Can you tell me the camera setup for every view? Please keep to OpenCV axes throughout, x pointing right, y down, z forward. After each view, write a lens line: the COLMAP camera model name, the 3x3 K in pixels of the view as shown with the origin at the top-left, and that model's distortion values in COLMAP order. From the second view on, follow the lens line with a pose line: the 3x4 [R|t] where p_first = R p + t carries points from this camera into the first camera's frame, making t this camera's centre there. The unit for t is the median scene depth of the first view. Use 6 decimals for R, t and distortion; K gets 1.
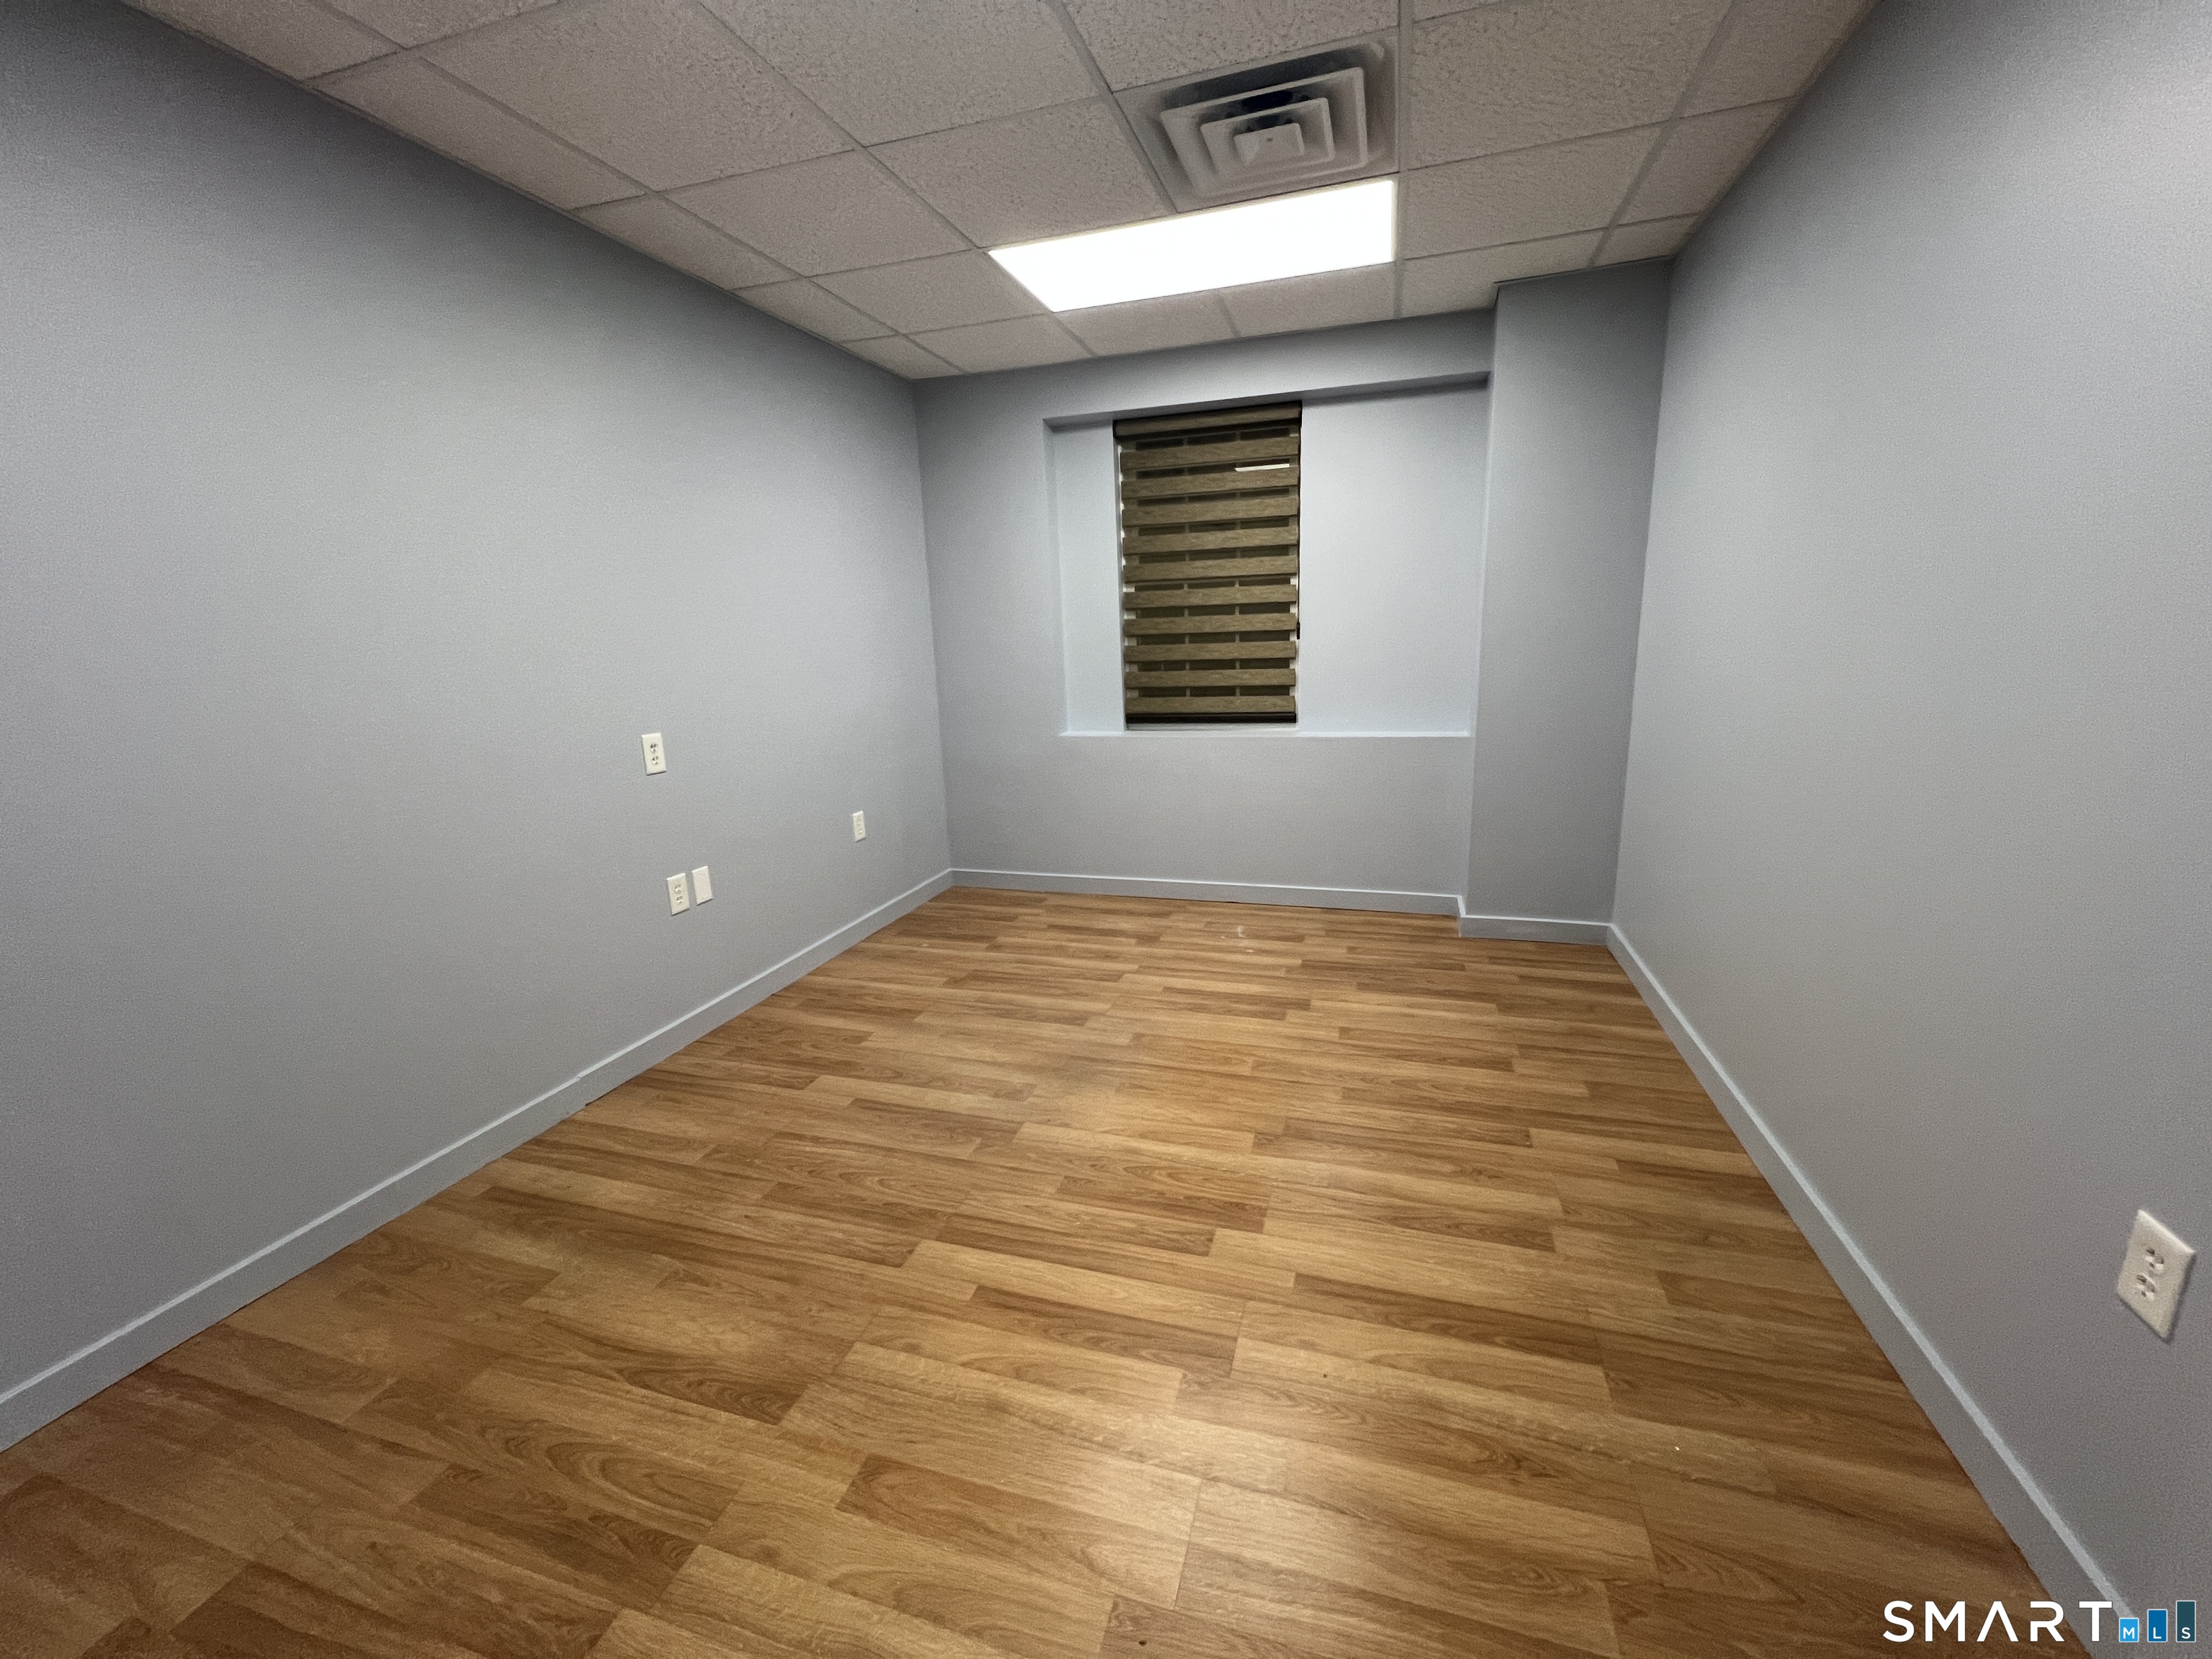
lens RADIAL K [[878.1, 0, 1106.0], [0, 878.1, 829.5], [0, 0, 1]] dist [-0.000233, 0.000935]
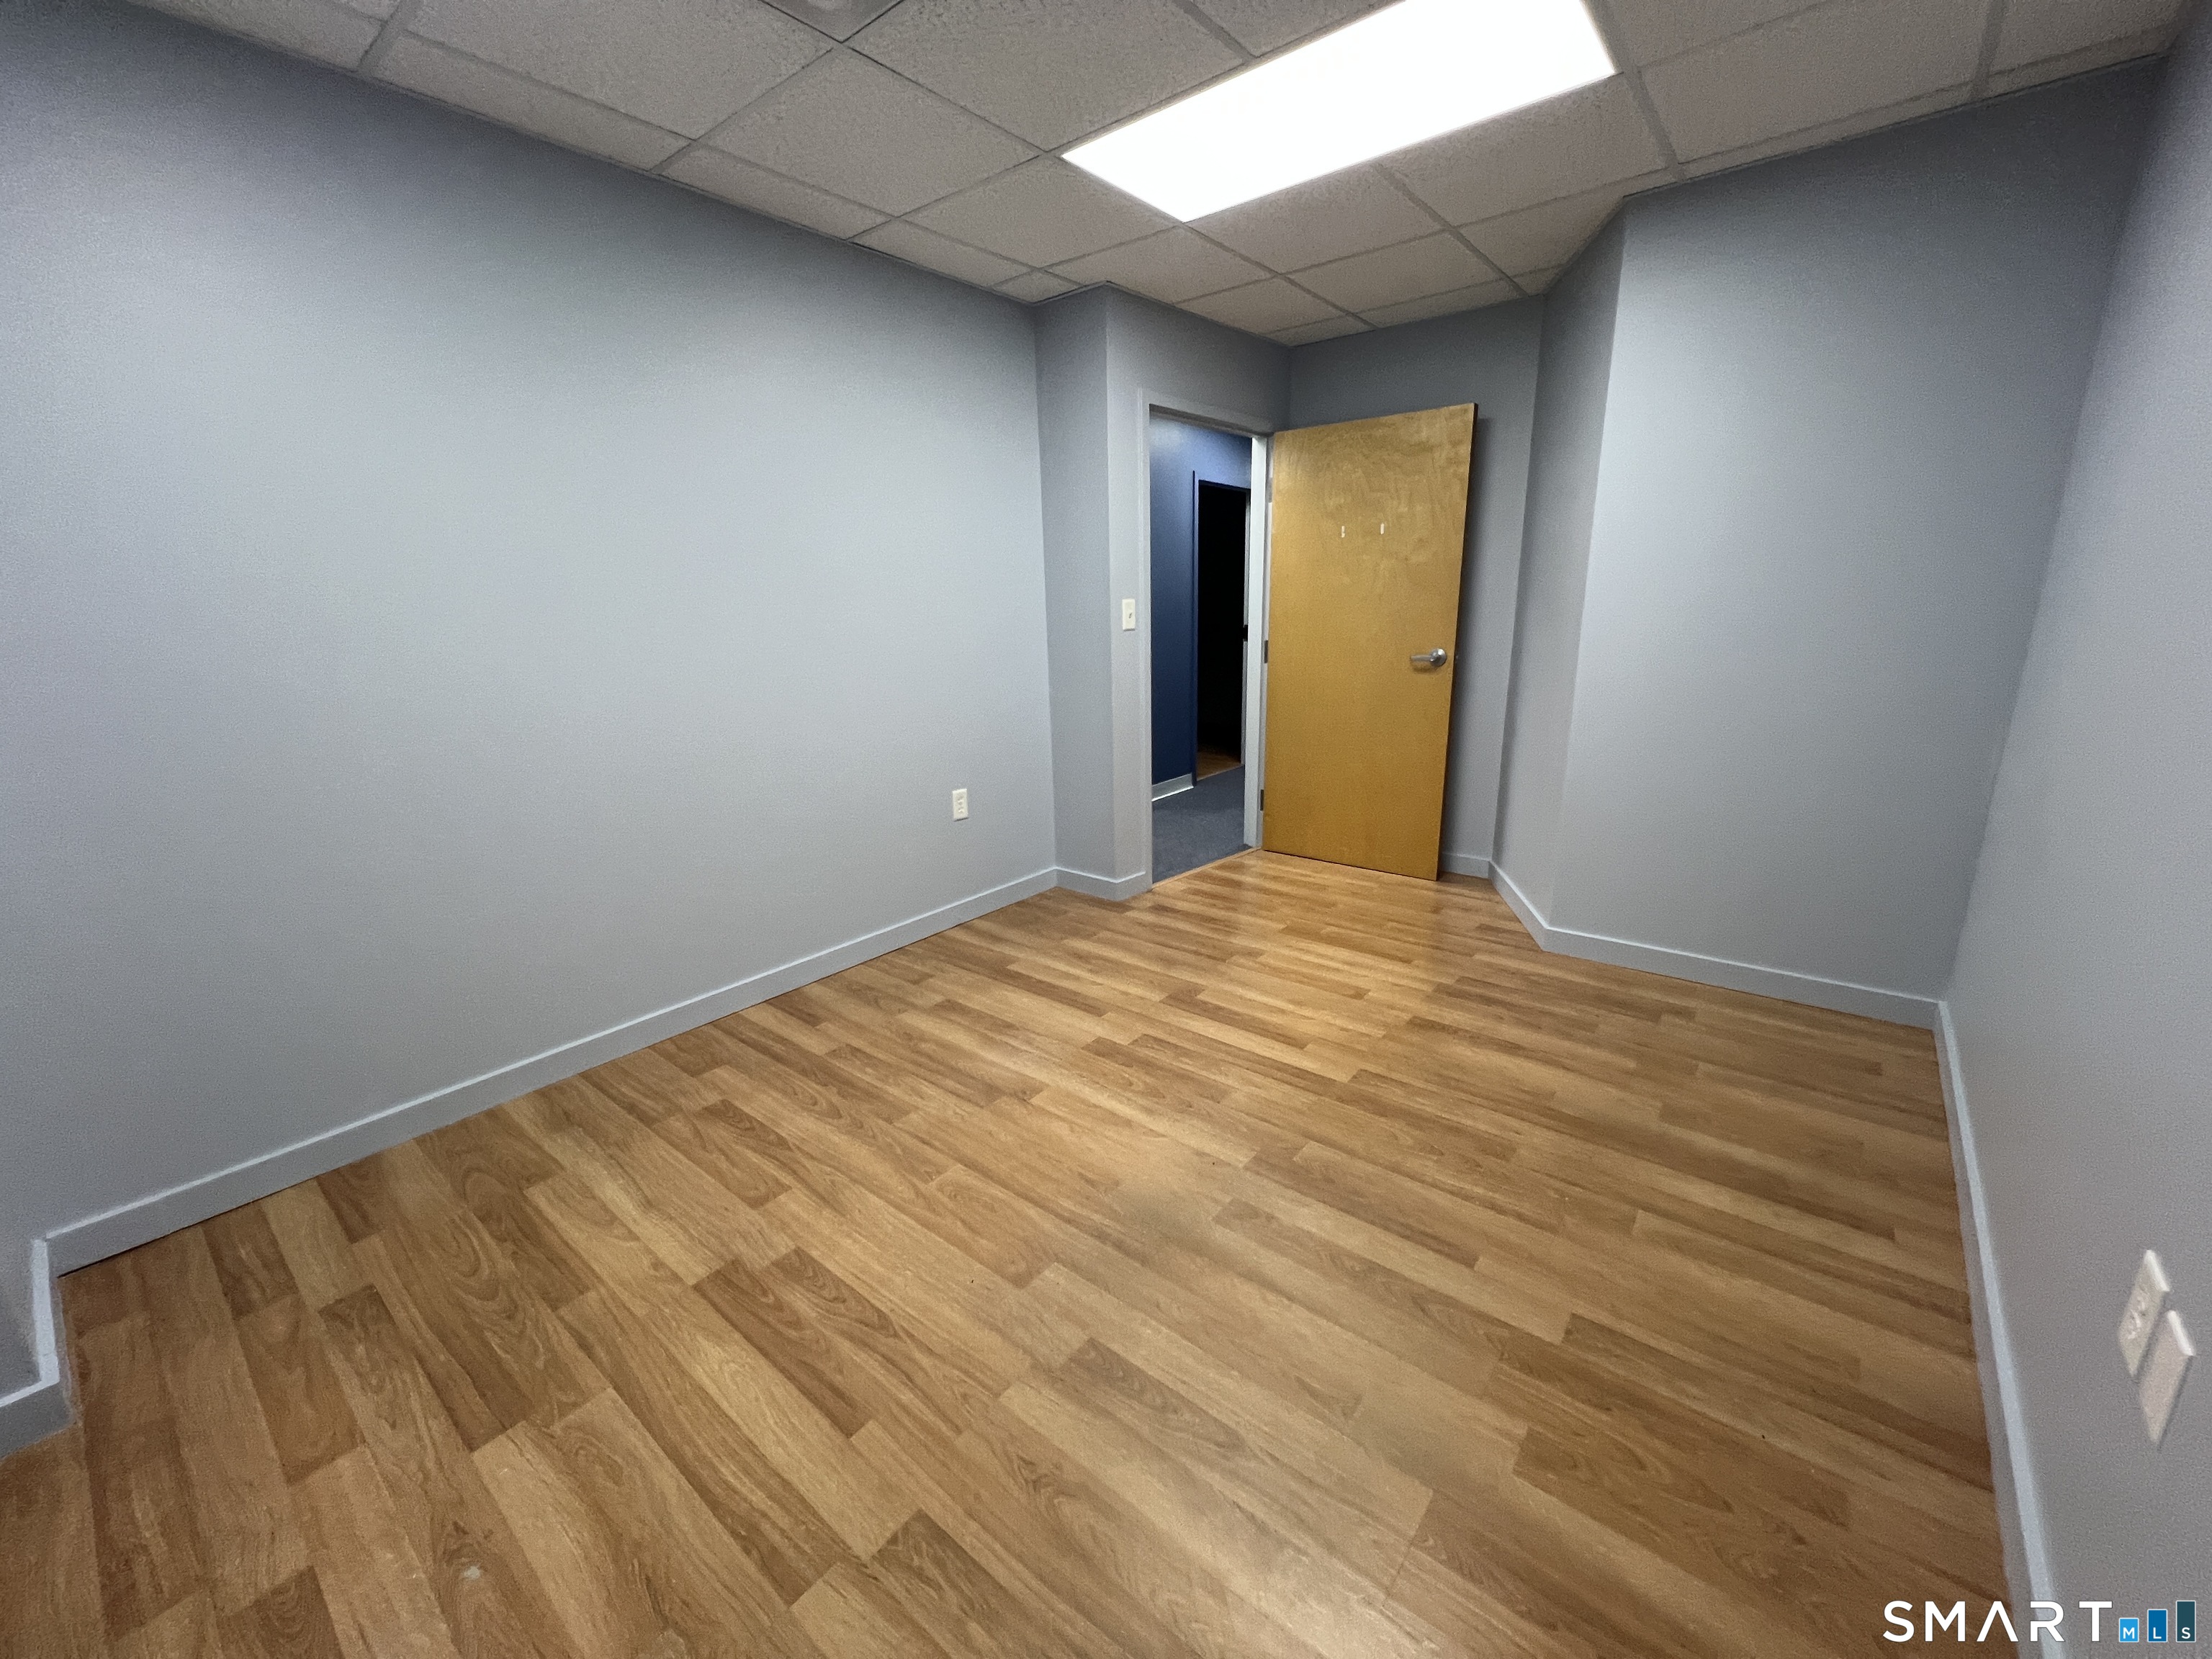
lens RADIAL K [[878.1, 0, 1106.0], [0, 878.1, 829.5], [0, 0, 1]] dist [-0.000233, 0.000935]
pose [[-0.925966, -0.037823, 0.375707, -0.284174], [0.138481, 0.891632, 0.431063, -0.362345], [-0.351297, 0.451178, -0.820383, 1.623939]]
